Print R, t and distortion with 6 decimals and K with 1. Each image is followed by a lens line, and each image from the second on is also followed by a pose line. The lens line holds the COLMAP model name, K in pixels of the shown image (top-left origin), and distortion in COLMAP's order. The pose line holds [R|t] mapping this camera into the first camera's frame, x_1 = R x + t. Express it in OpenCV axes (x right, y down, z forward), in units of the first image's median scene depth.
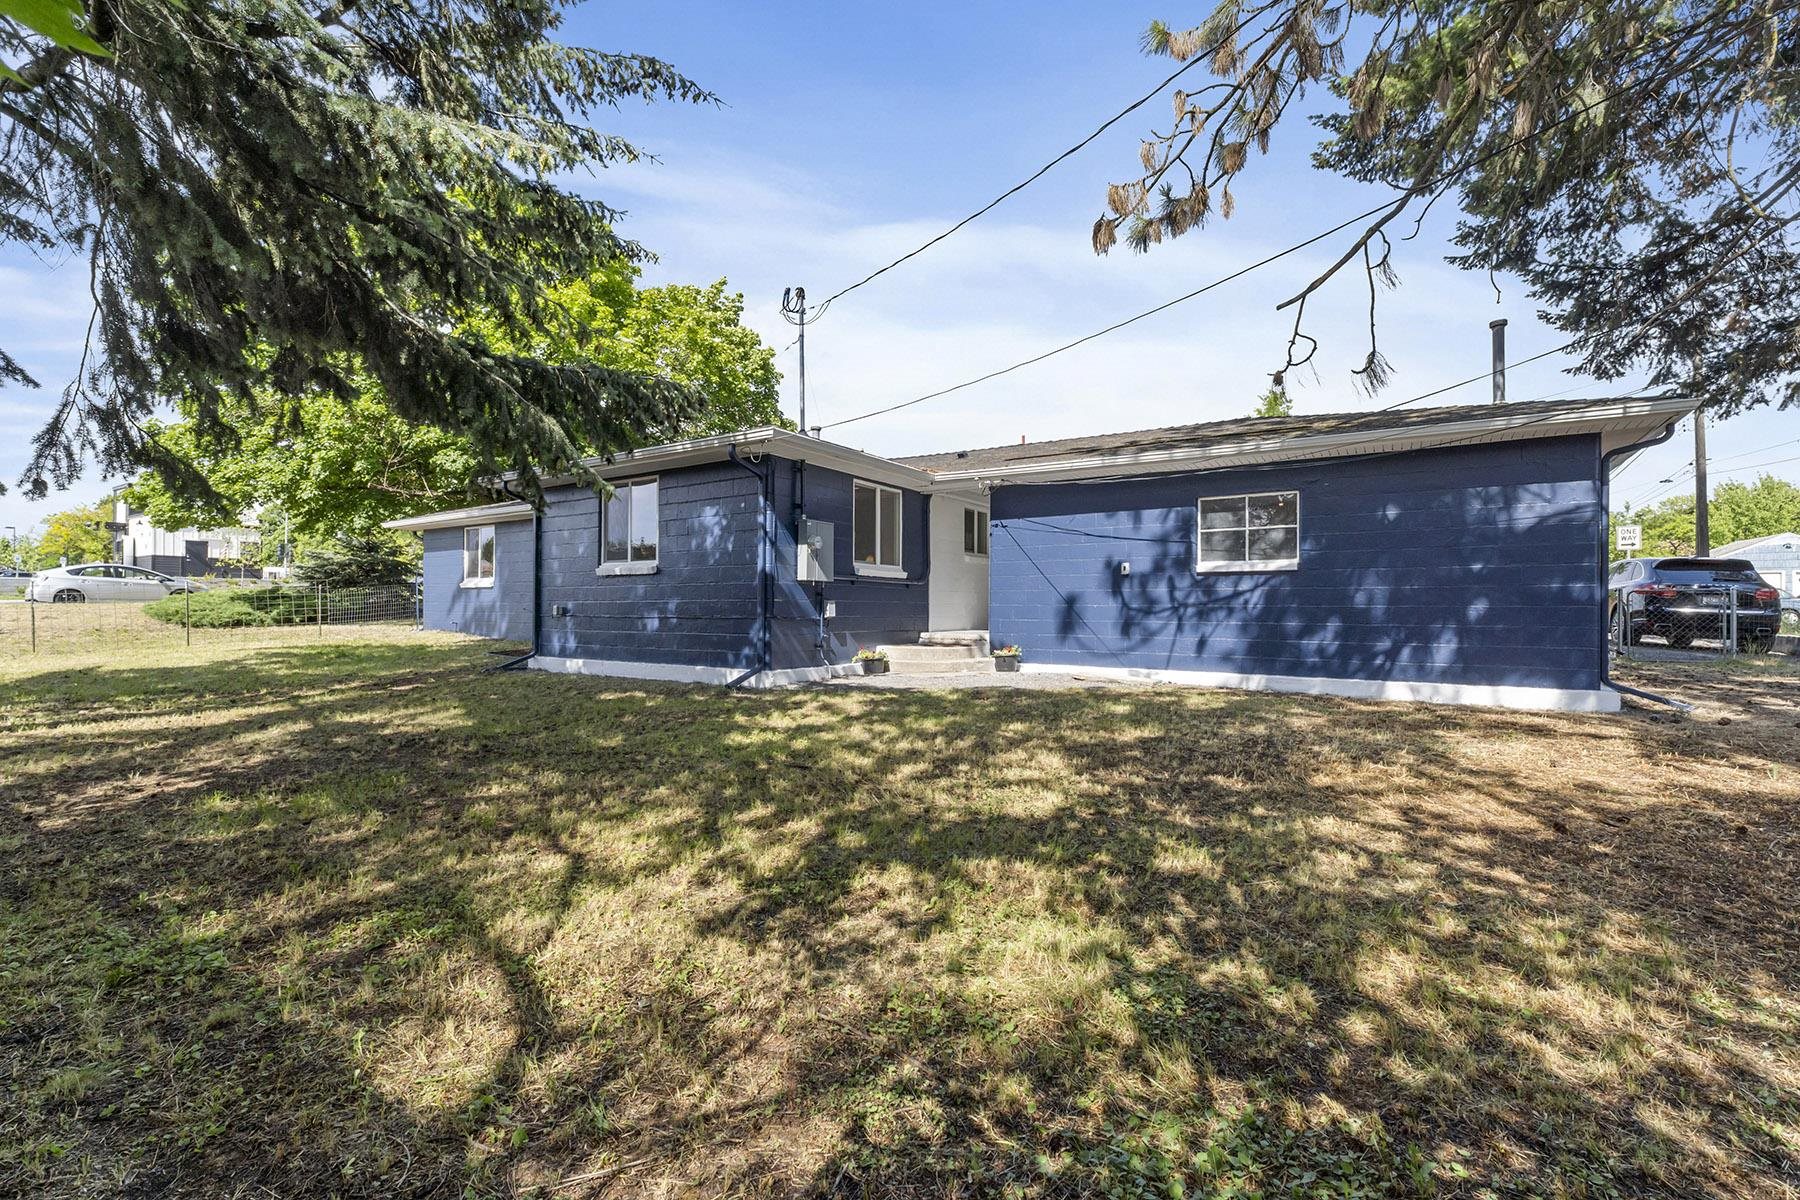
lens RADIAL K [[759.1, 0, 899.0], [0, 759.1, 597.8], [0, 0, 1]] dist [0.006211, -0.001653]
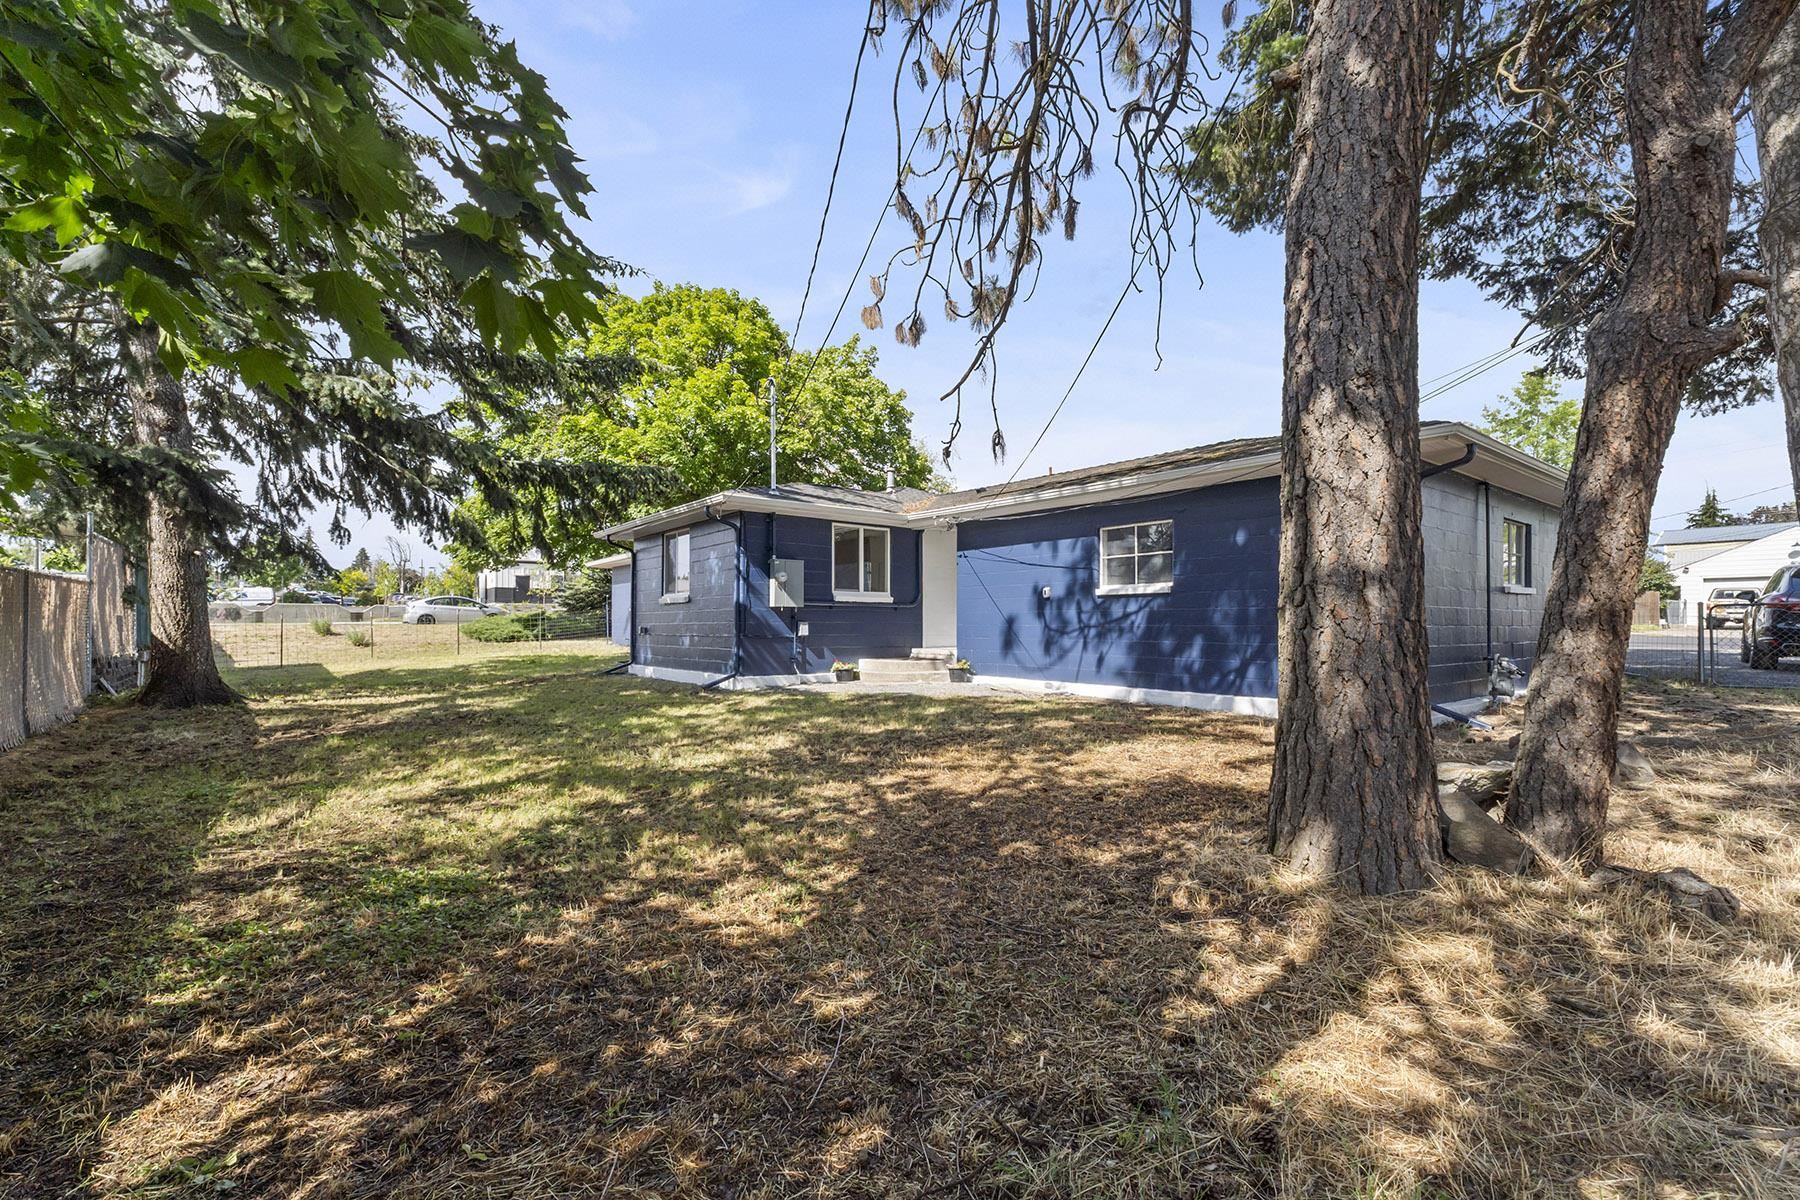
lens RADIAL K [[759.1, 0, 906.0], [0, 759.1, 610.5], [0, 0, 1]] dist [0.006211, -0.001653]
pose [[0.948702, -0.008183, -0.316064, 0.463378], [0.006181, 0.999954, -0.007334, -0.005715], [0.316110, 0.005004, 0.948709, -0.133619]]
